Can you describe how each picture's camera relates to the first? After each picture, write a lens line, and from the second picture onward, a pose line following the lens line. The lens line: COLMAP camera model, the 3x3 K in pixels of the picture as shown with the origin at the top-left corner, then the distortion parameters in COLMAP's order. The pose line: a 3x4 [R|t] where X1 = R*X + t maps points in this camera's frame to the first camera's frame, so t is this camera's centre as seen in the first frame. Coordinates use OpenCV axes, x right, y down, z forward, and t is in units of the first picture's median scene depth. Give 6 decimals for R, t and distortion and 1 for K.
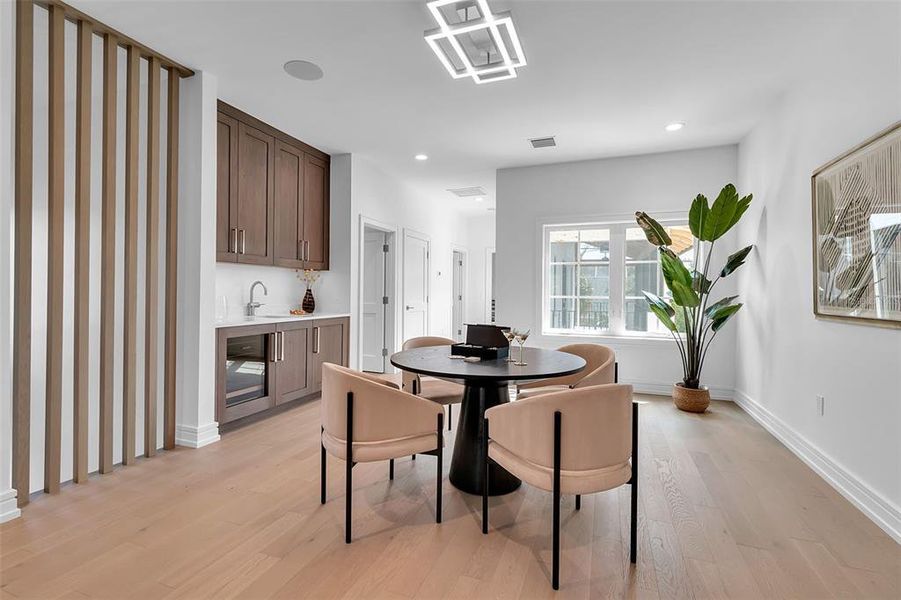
lens RADIAL K [[411.7, 0, 452.7], [0, 411.7, 292.1], [0, 0, 1]] dist [-0.000706, -0.000177]
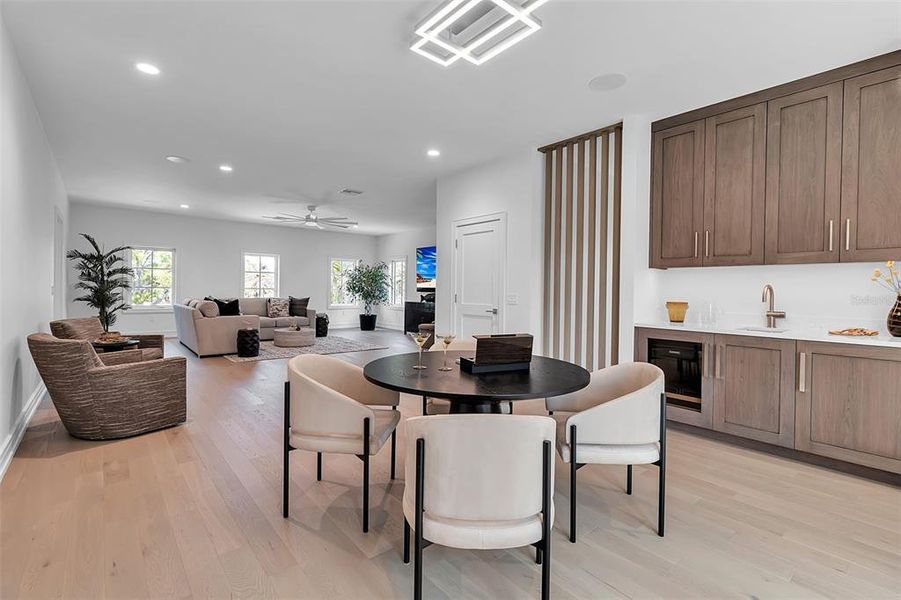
lens RADIAL K [[394.6, 0, 452.1], [0, 394.6, 287.1], [0, 0, 1]] dist [-0.000555, -0.000068]
pose [[-0.467900, -0.010271, -0.883722, 0.614545], [-0.016948, 0.999853, -0.002647, -0.011580], [0.883619, 0.013739, -0.468006, 0.999151]]
